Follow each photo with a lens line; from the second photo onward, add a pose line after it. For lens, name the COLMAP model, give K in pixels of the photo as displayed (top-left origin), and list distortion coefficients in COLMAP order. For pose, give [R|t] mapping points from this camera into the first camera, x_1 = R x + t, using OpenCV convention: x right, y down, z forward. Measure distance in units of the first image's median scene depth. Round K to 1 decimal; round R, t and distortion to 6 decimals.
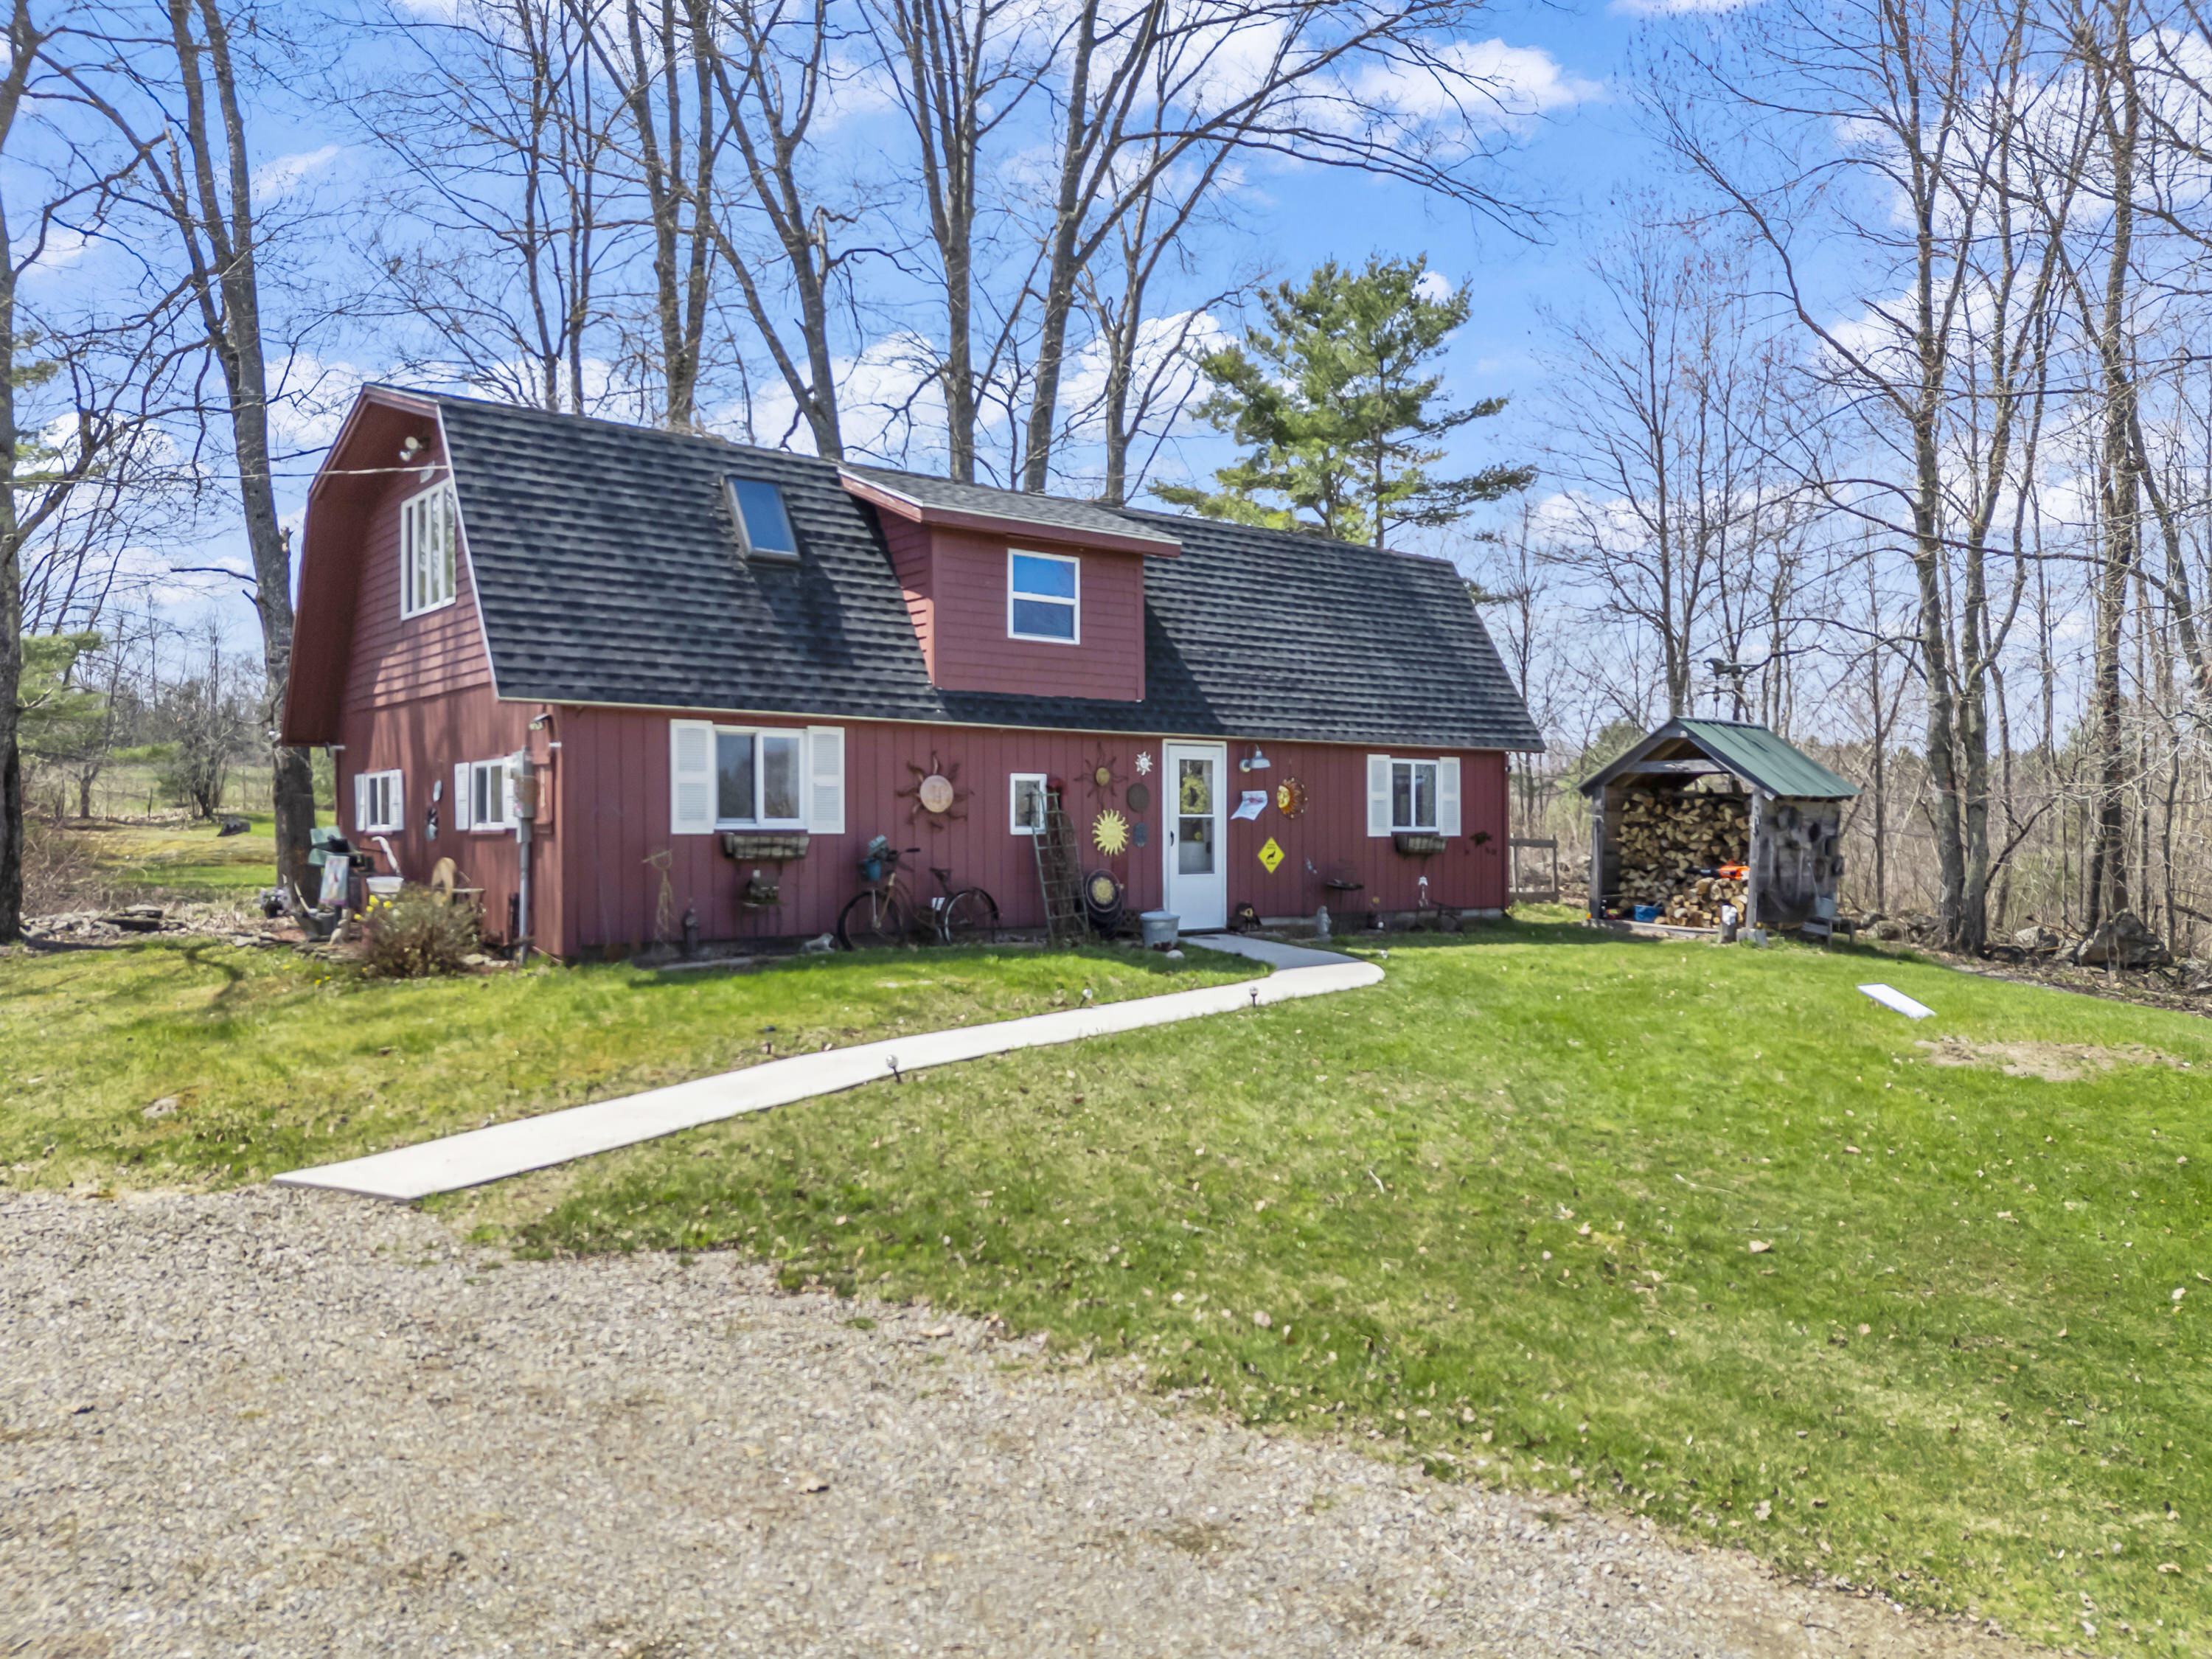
lens RADIAL K [[1620.6, 0, 1106.0], [0, 1620.6, 829.5], [0, 0, 1]] dist [0.094219, -0.090361]
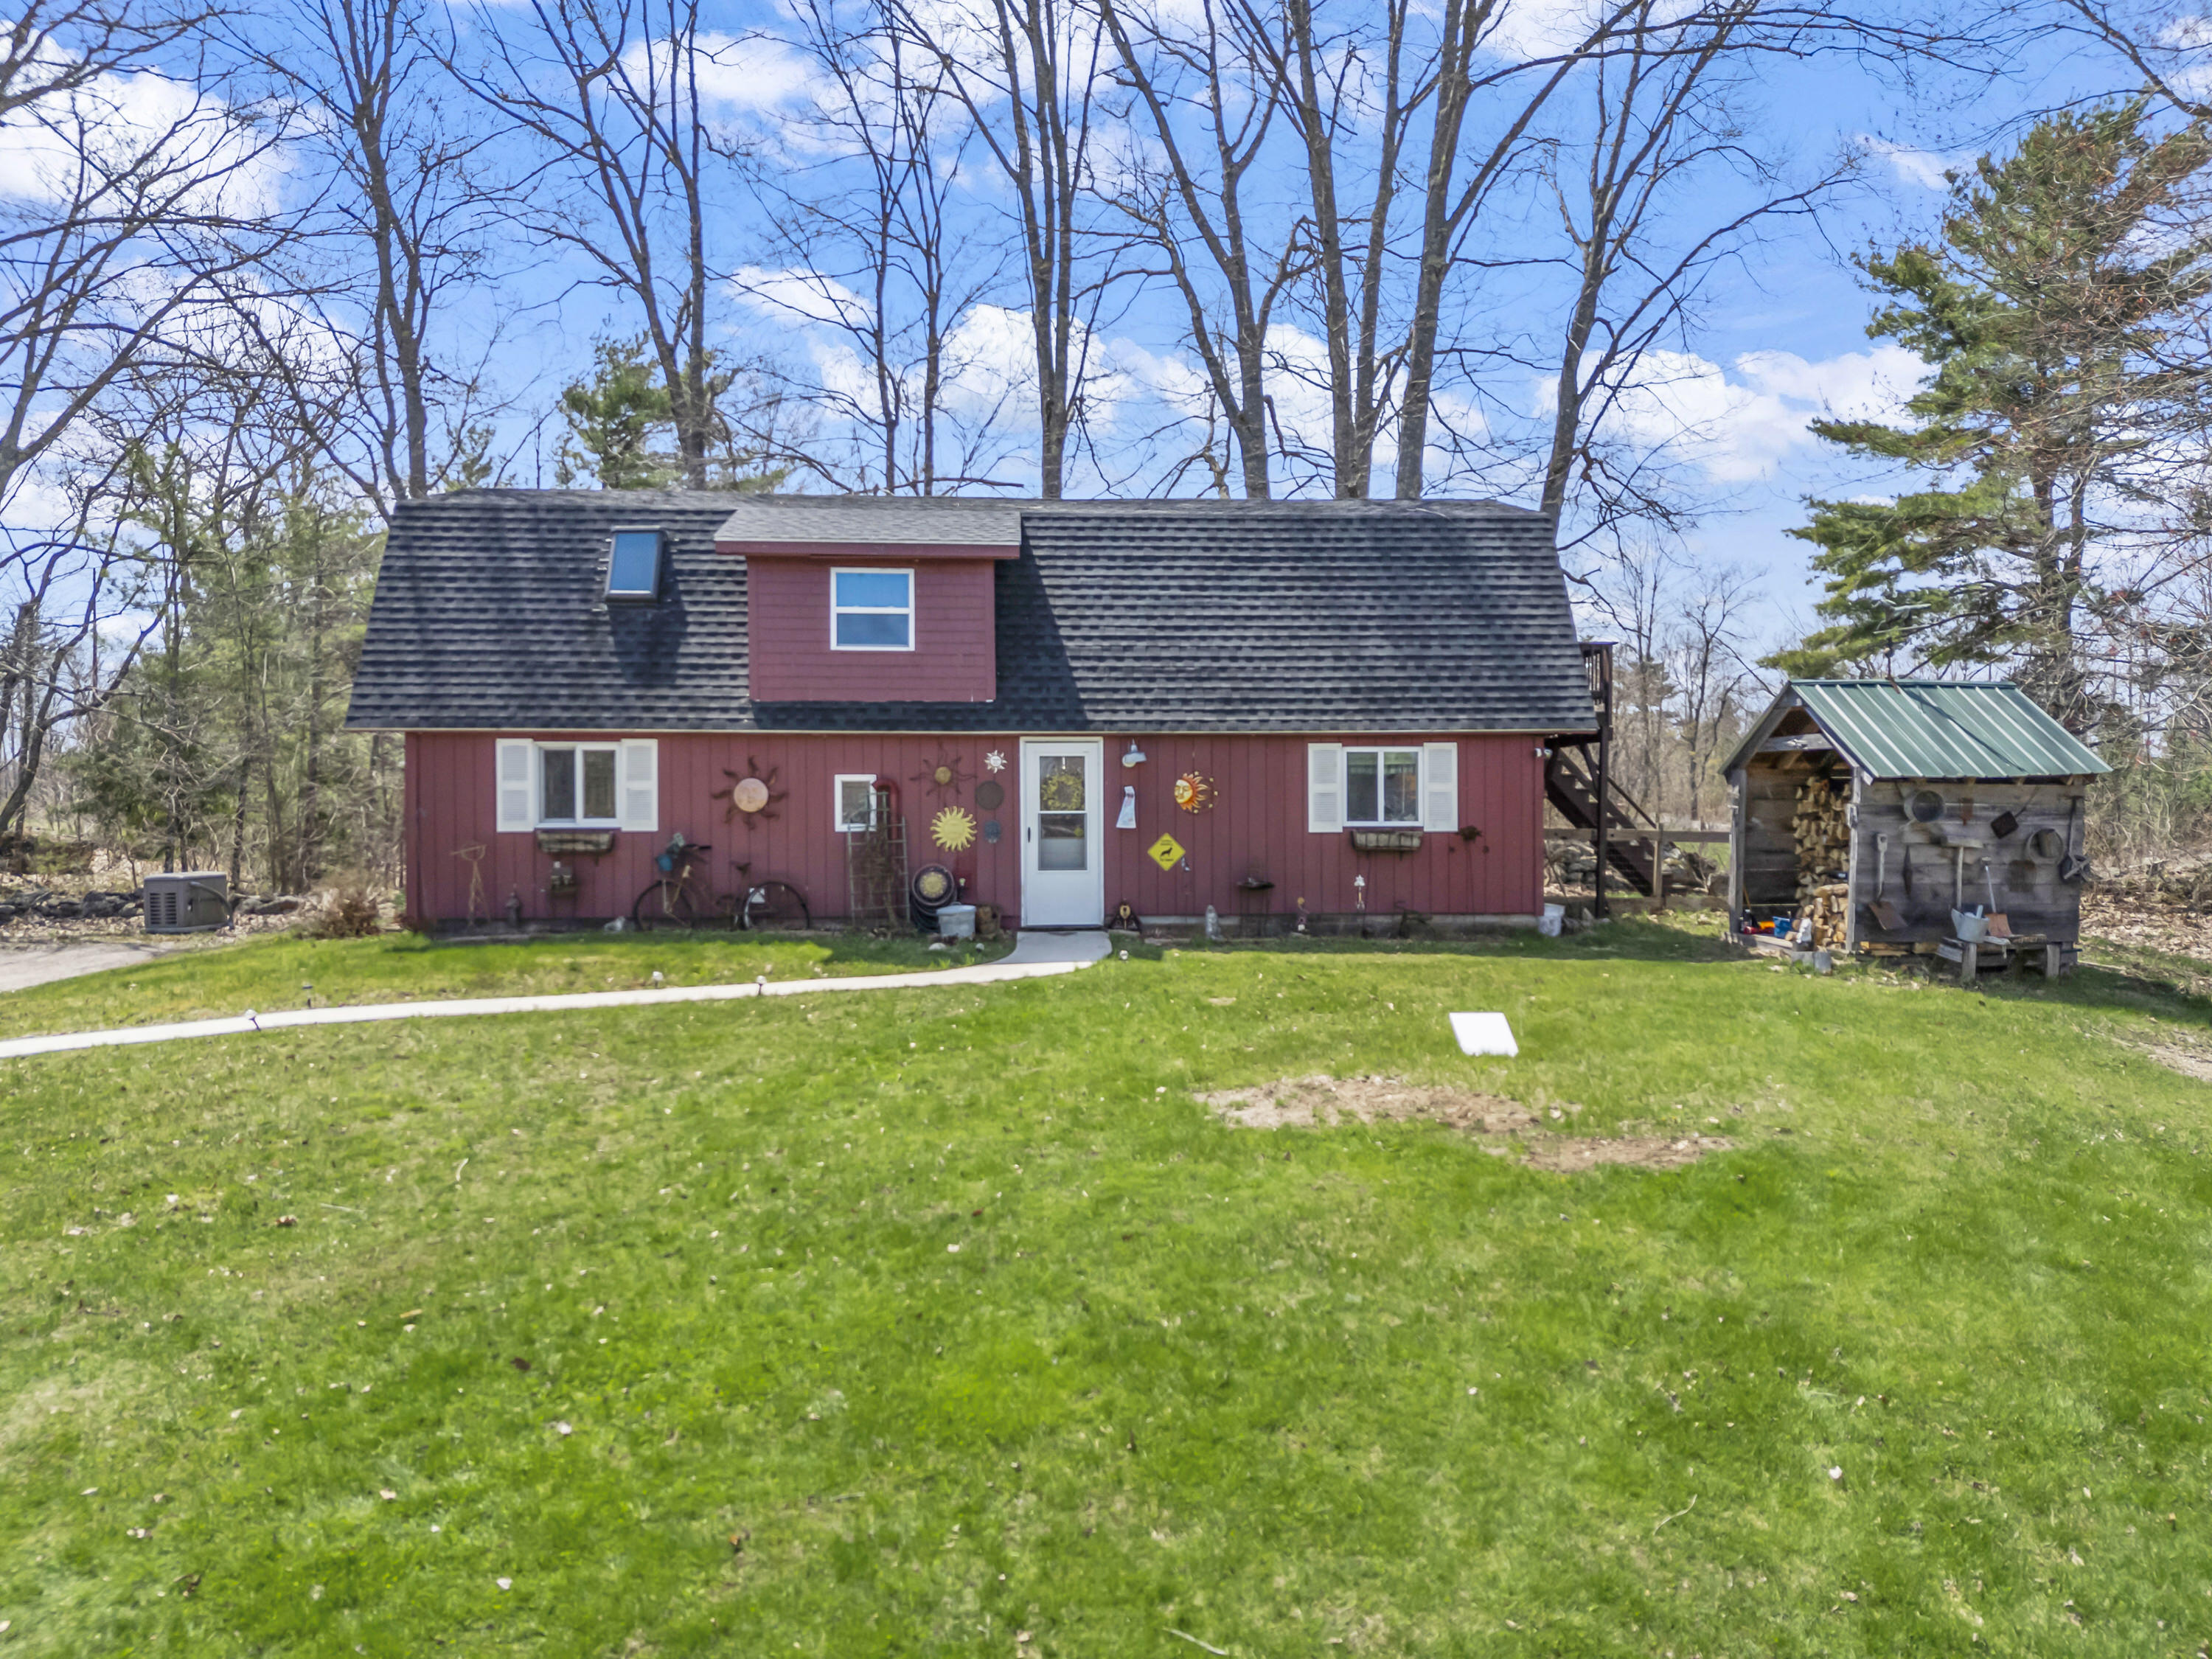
lens RADIAL K [[1620.6, 0, 1106.0], [0, 1620.6, 829.5], [0, 0, 1]] dist [0.094219, -0.090361]
pose [[0.821519, -0.003701, -0.570169, 0.640498], [0.004371, 0.999990, -0.000192, 0.002563], [0.570164, -0.002334, 0.821528, 0.190353]]
